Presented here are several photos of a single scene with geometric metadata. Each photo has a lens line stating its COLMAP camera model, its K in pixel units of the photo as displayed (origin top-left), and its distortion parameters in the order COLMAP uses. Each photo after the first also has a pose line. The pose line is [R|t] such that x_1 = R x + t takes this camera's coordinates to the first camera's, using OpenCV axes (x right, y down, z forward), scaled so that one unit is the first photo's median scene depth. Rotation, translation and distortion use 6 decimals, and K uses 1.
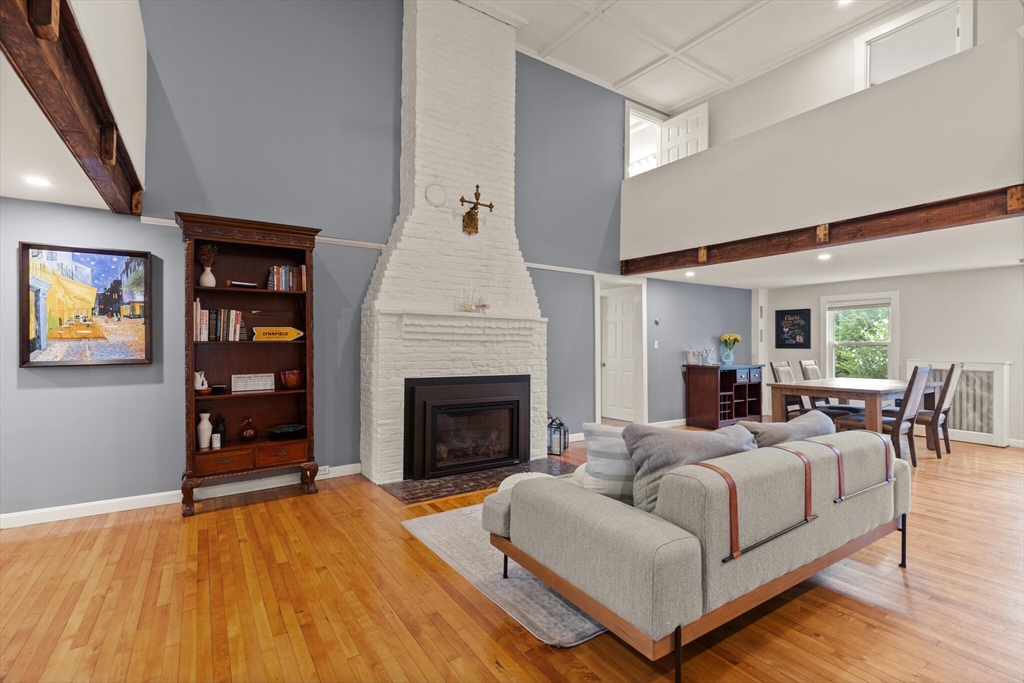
lens RADIAL K [[466.2, 0, 513.6], [0, 466.2, 338.4], [0, 0, 1]] dist [0.006983, 0.000155]
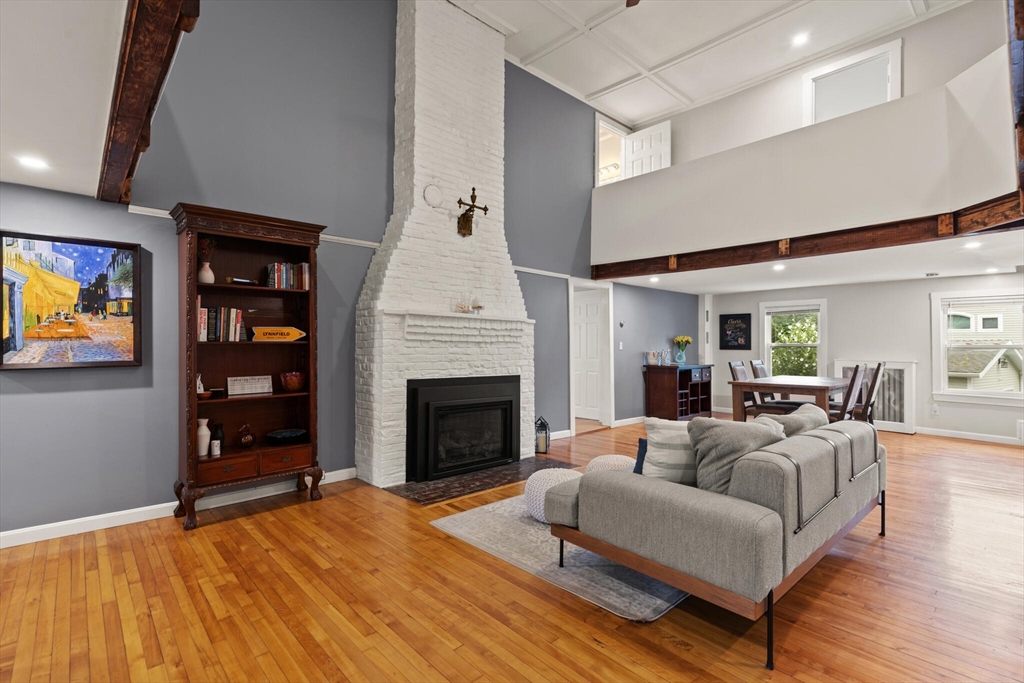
lens RADIAL K [[471.4, 0, 509.0], [0, 471.4, 337.2], [0, 0, 1]] dist [0.007900, -0.000370]
pose [[0.988781, 0.004400, 0.149309, -0.153315], [-0.003699, 0.999981, -0.004976, -0.000028], [-0.149328, 0.004368, 0.988778, -0.020602]]
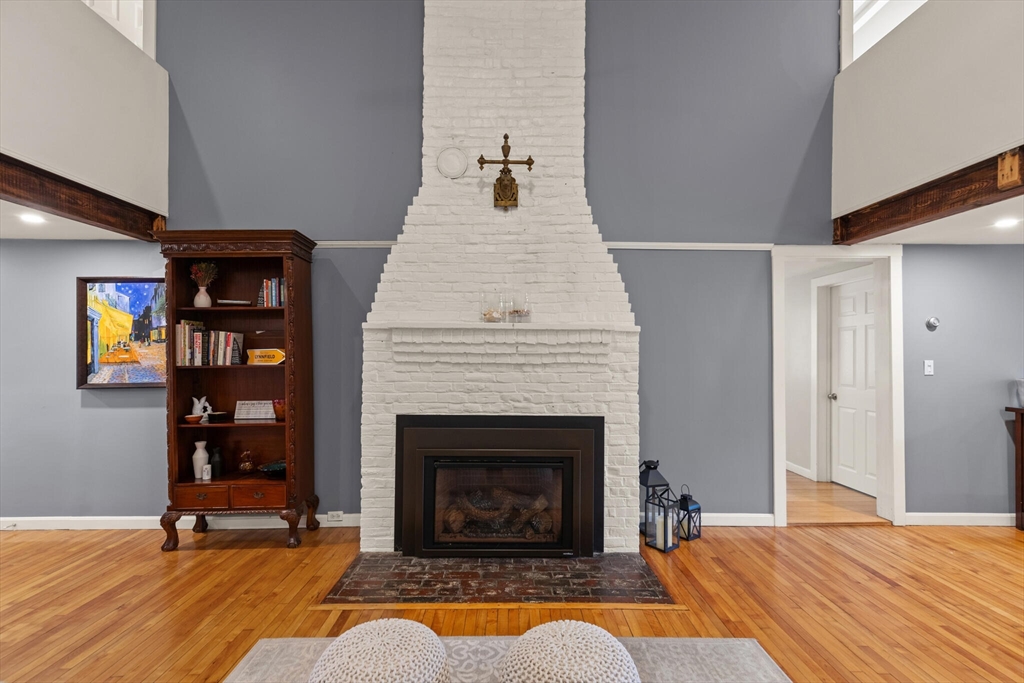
lens RADIAL K [[462.0, 0, 513.5], [0, 462.0, 352.1], [0, 0, 1]] dist [0.007096, -0.000200]
pose [[0.836314, -0.006306, -0.548214, 0.298966], [0.009232, 0.999954, 0.002581, -0.013653], [0.548173, -0.007220, 0.836334, 0.439774]]
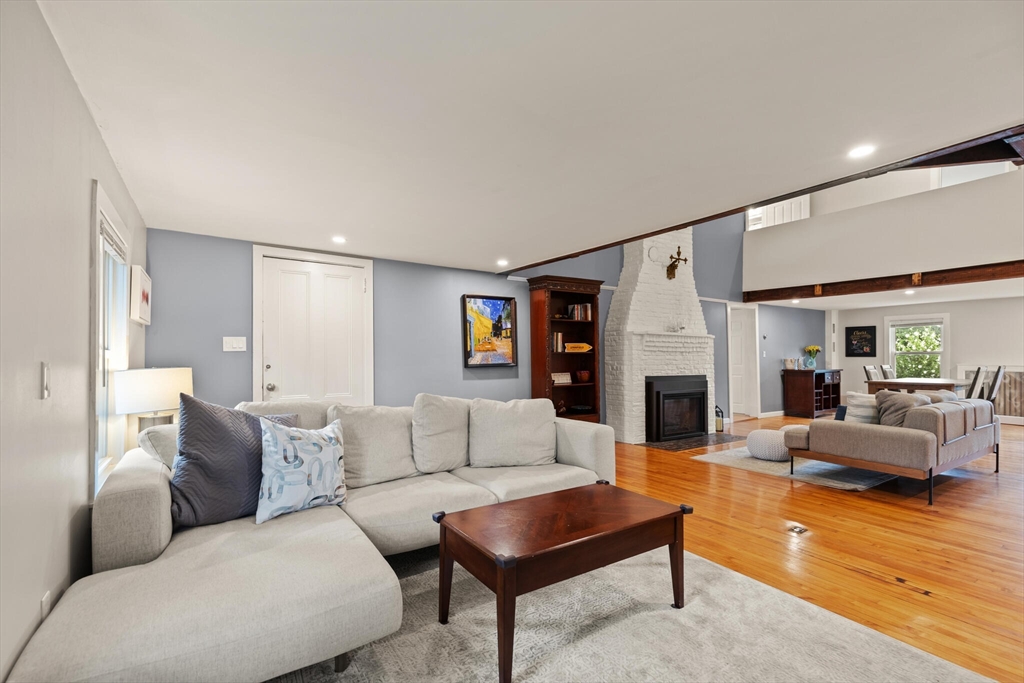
lens RADIAL K [[462.0, 0, 513.5], [0, 462.0, 352.1], [0, 0, 1]] dist [0.007096, -0.000200]
pose [[0.999989, -0.003176, -0.003519, -0.598911], [0.003194, 0.999982, 0.005173, -0.002299], [0.003502, -0.005185, 0.999980, -0.471349]]
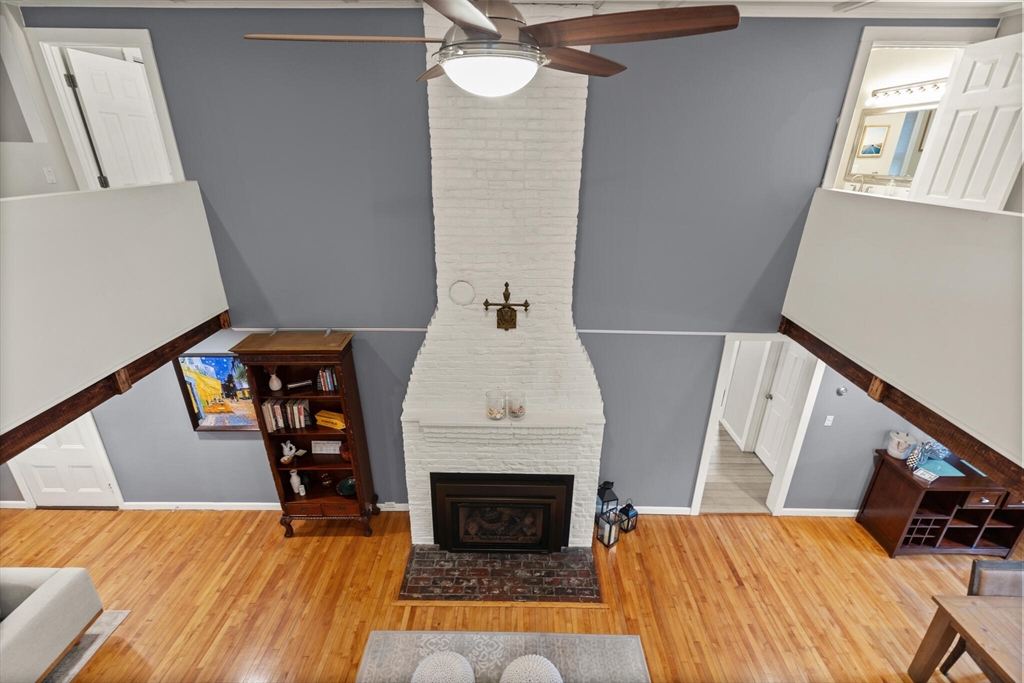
lens RADIAL K [[462.0, 0, 513.5], [0, 462.0, 352.1], [0, 0, 1]] dist [0.007096, -0.000200]
pose [[0.826587, 0.228159, -0.514488, 0.372986], [-0.000732, 0.914577, 0.404411, -0.543781], [0.562809, -0.333904, 0.756144, 0.358765]]
